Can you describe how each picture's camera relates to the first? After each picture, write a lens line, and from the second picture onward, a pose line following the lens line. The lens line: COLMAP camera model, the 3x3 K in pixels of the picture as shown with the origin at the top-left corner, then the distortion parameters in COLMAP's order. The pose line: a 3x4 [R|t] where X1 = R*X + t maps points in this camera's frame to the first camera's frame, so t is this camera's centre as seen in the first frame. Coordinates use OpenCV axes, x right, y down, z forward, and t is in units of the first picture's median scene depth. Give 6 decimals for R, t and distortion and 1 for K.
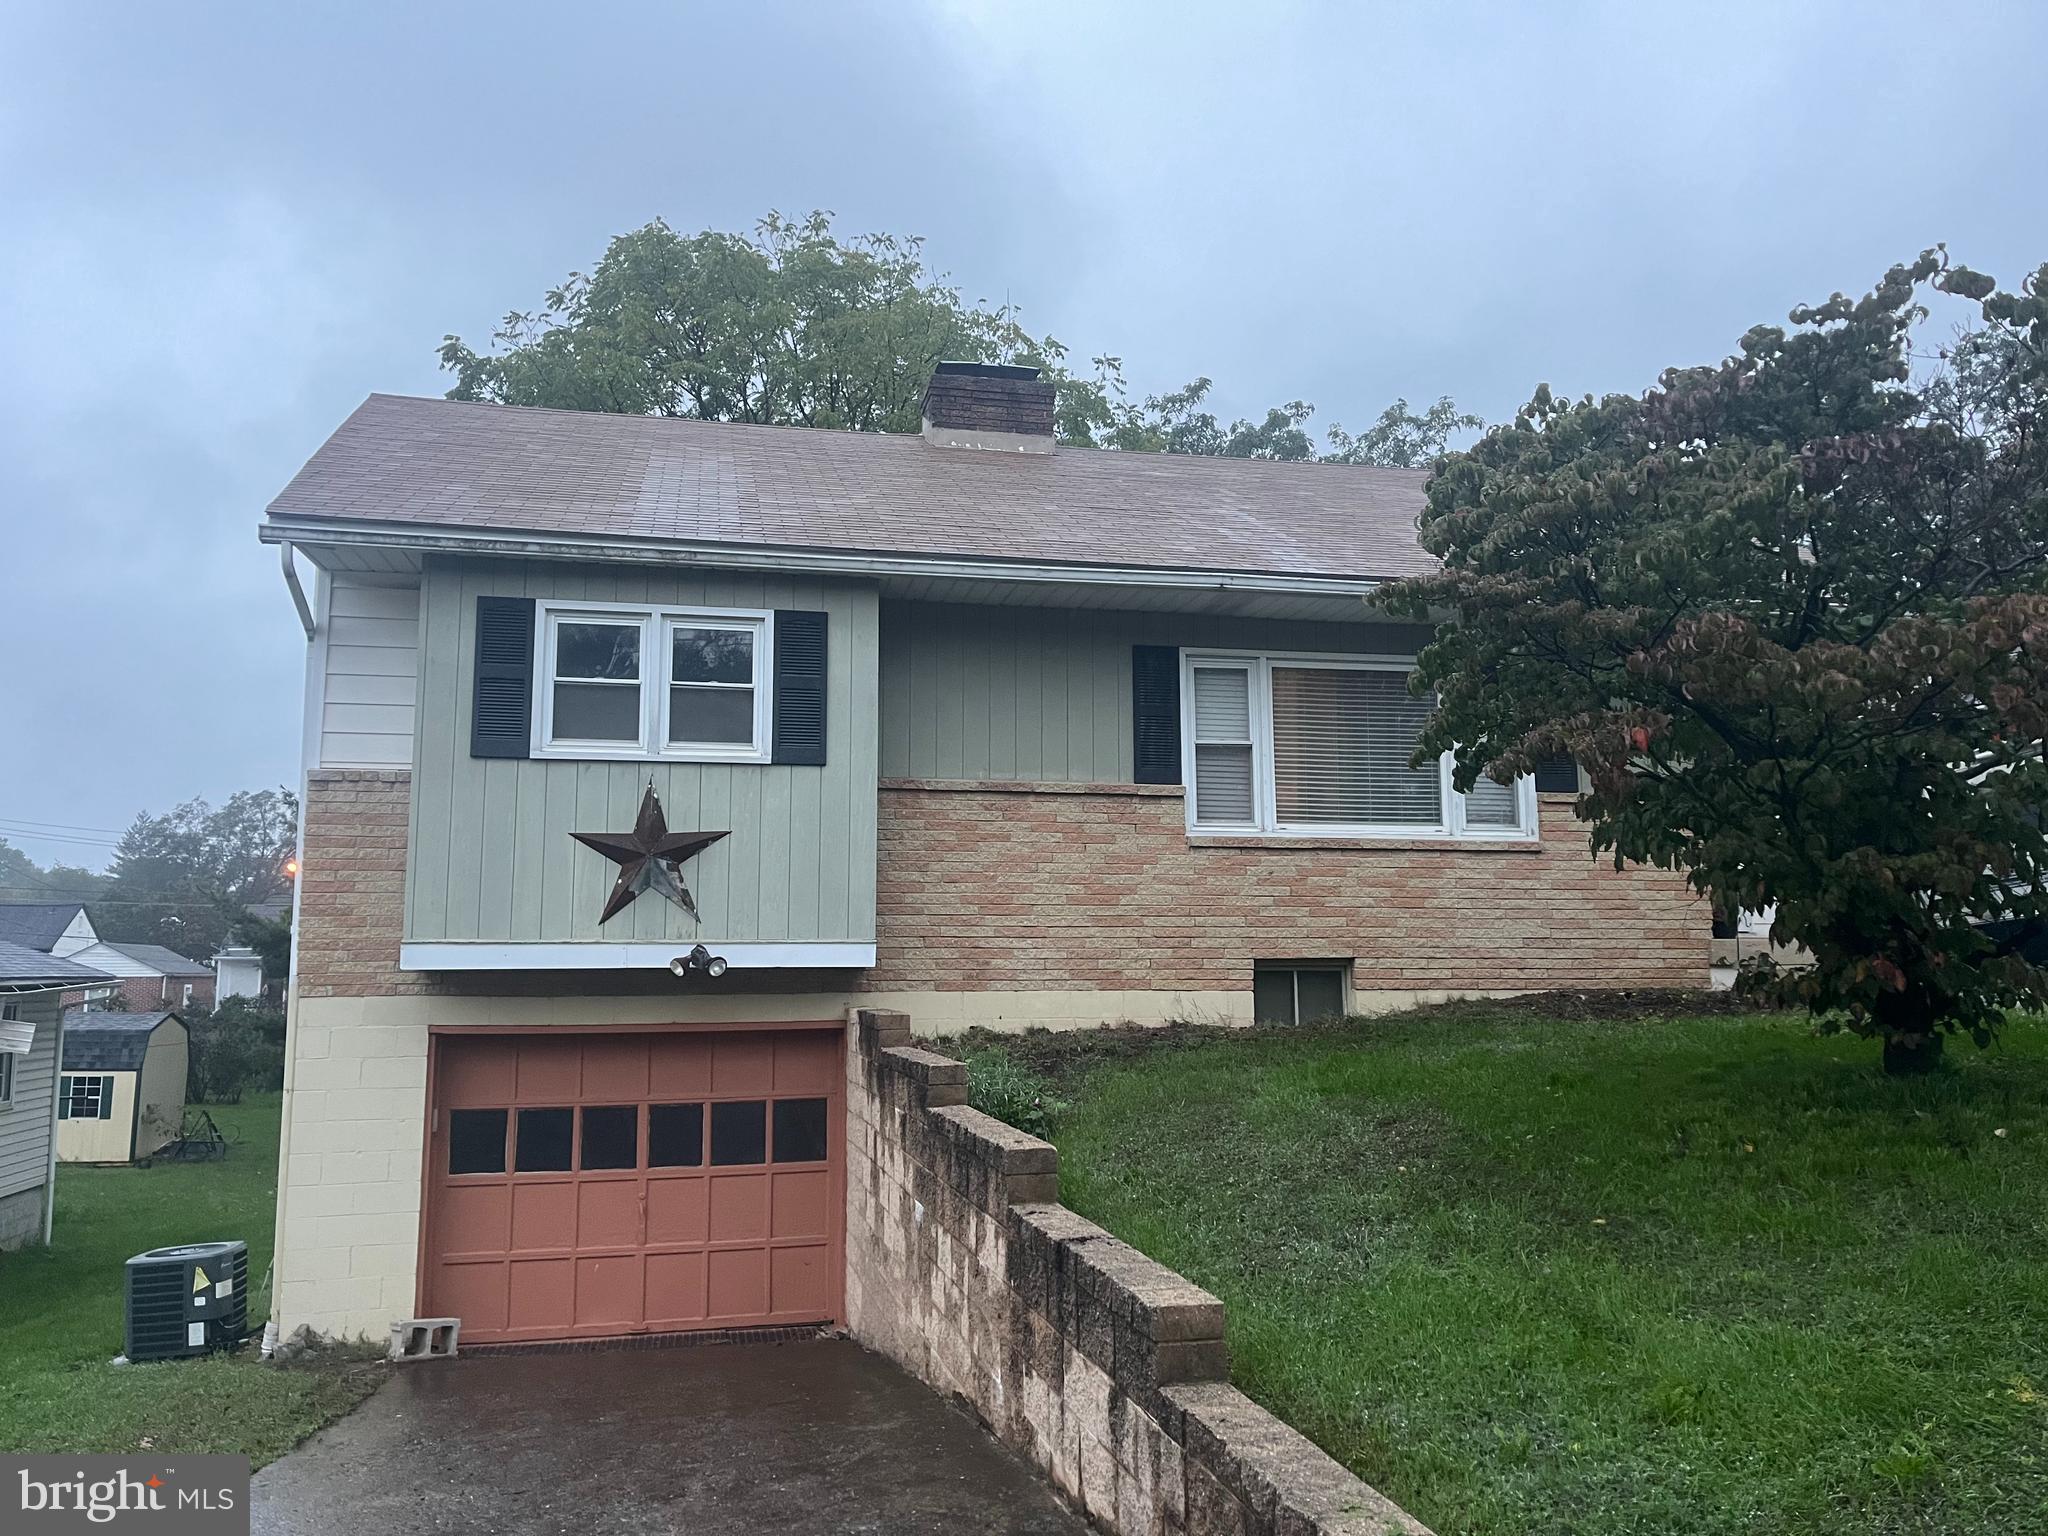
lens RADIAL K [[1589.1, 0, 1024.0], [0, 1589.1, 768.0], [0, 0, 1]] dist [0.050866, -0.003174]
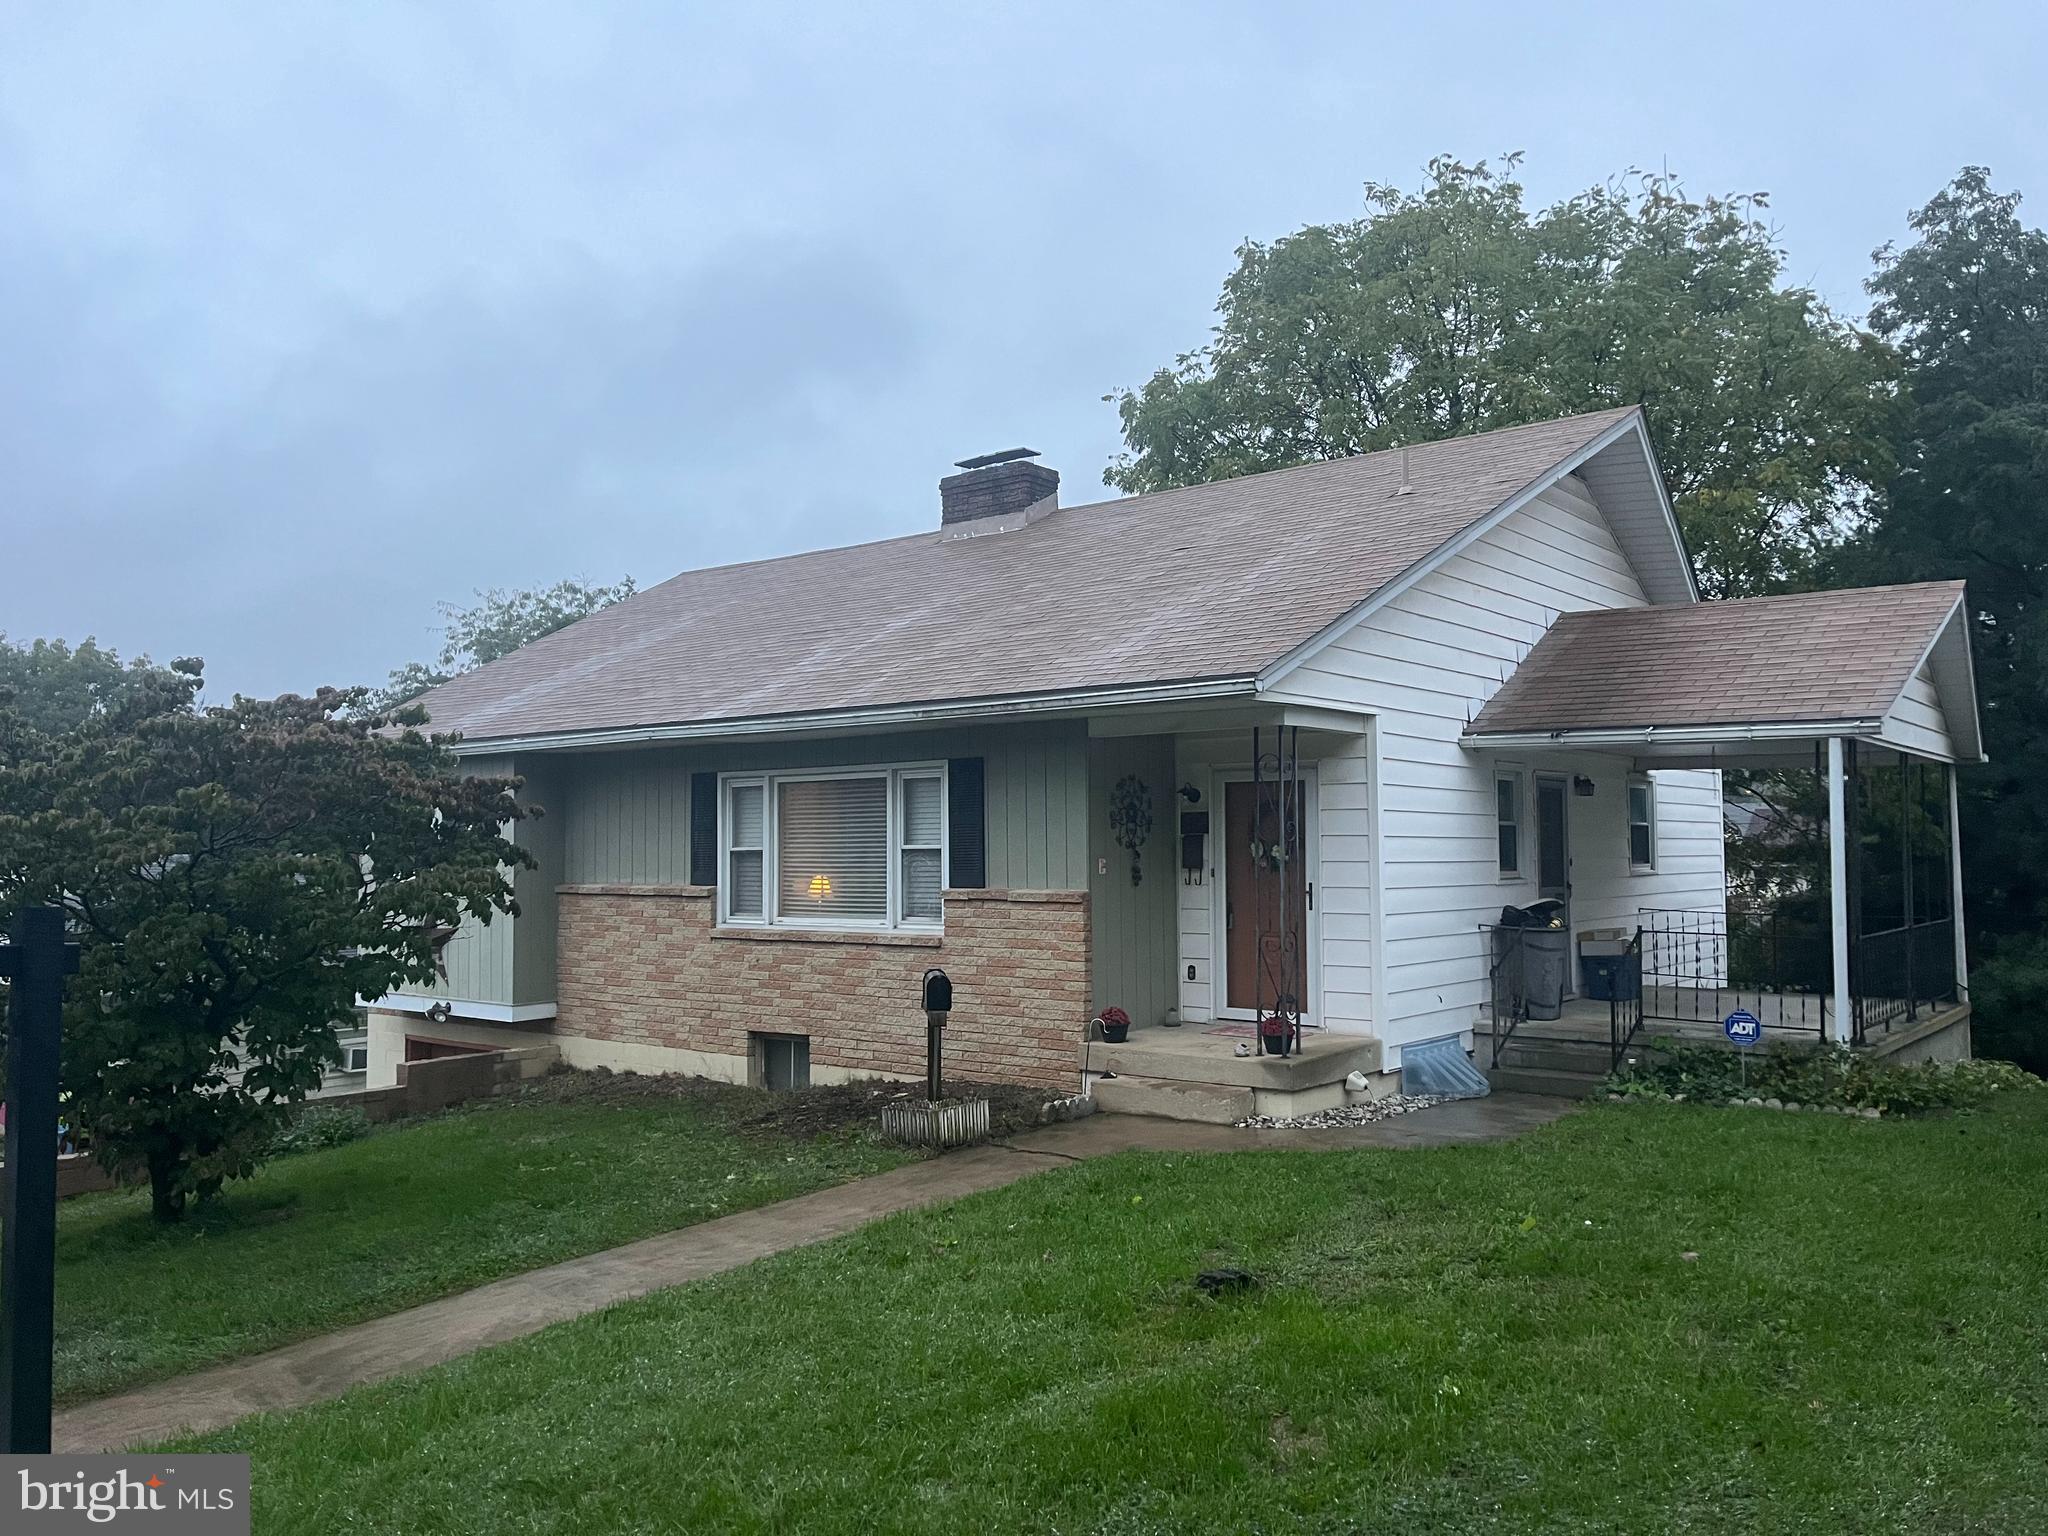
lens RADIAL K [[1589.1, 0, 1024.0], [0, 1589.1, 768.0], [0, 0, 1]] dist [0.050866, -0.003174]
pose [[0.628833, -0.041425, -0.776436, 1.219766], [0.103980, 0.994091, 0.031176, -0.094584], [0.770557, -0.100338, 0.629424, 0.412422]]
